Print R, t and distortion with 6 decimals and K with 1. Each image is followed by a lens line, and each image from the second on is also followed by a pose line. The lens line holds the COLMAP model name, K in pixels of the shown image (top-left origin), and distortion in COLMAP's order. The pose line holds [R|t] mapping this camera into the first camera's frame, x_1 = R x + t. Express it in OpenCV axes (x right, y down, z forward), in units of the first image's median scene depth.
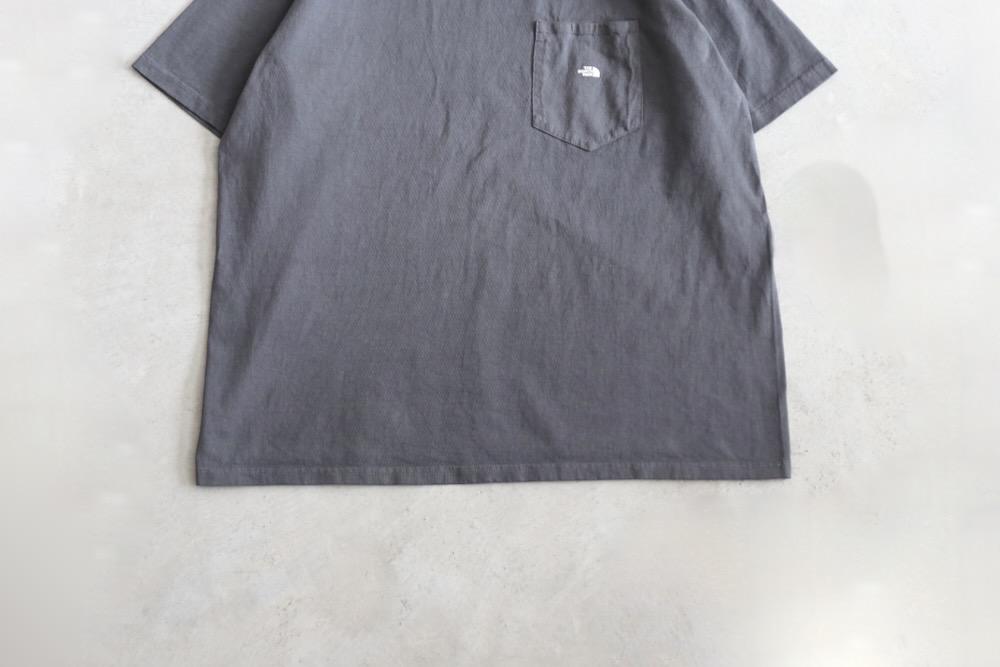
lens RADIAL K [[1125.2, 0, 499.3], [0, 1125.2, 300.8], [0, 0, 1]] dist [-0.124706, 0.057338]
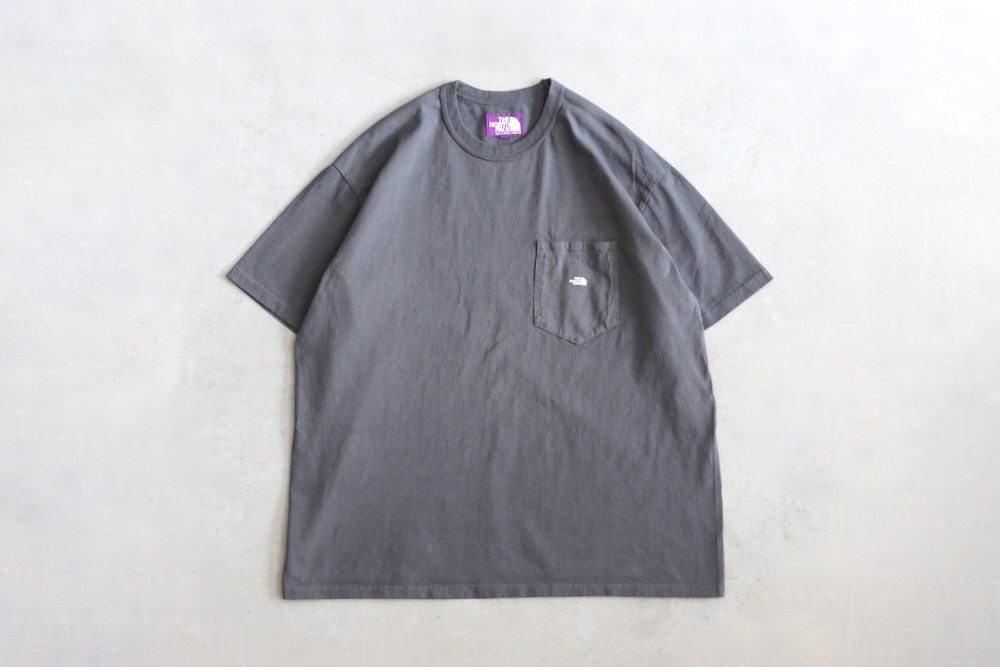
lens RADIAL K [[1425.1, 0, 503.8], [0, 1425.1, 336.1], [0, 0, 1]] dist [-0.080492, 0.091940]
pose [[0.999549, 0.004271, -0.029718, 0.044734], [-0.003267, 0.999424, 0.033766, -0.202646], [0.029845, -0.033653, 0.998988, -0.674722]]
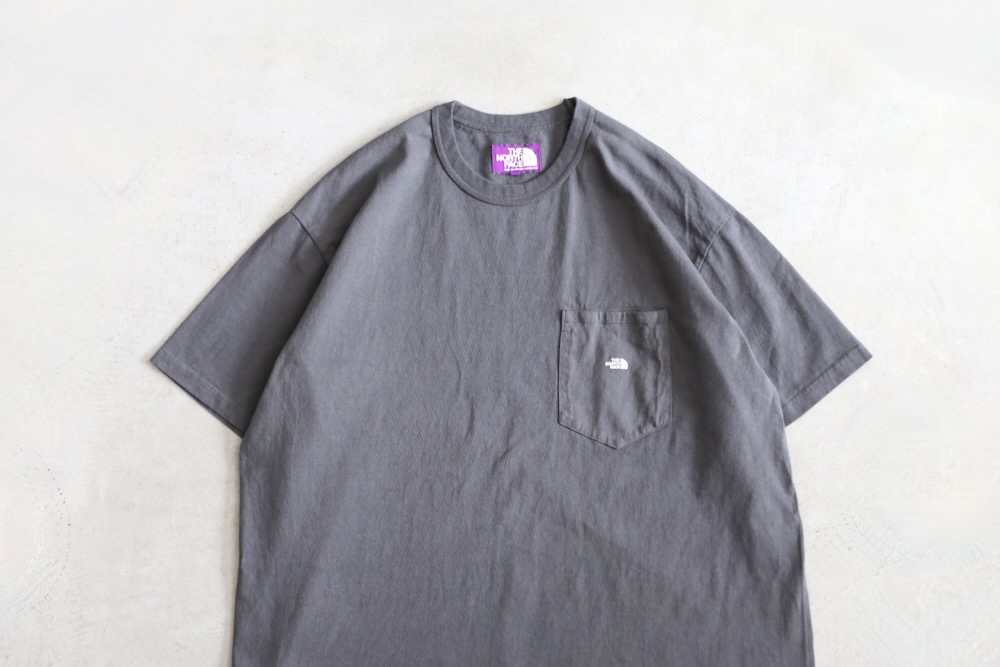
lens RADIAL K [[1125.2, 0, 499.3], [0, 1125.2, 300.8], [0, 0, 1]] dist [-0.124706, 0.057338]
pose [[0.999729, -0.006273, -0.022403, 0.000177], [0.006192, 0.999974, -0.003683, -0.264581], [0.022426, 0.003544, 0.999742, 0.019042]]
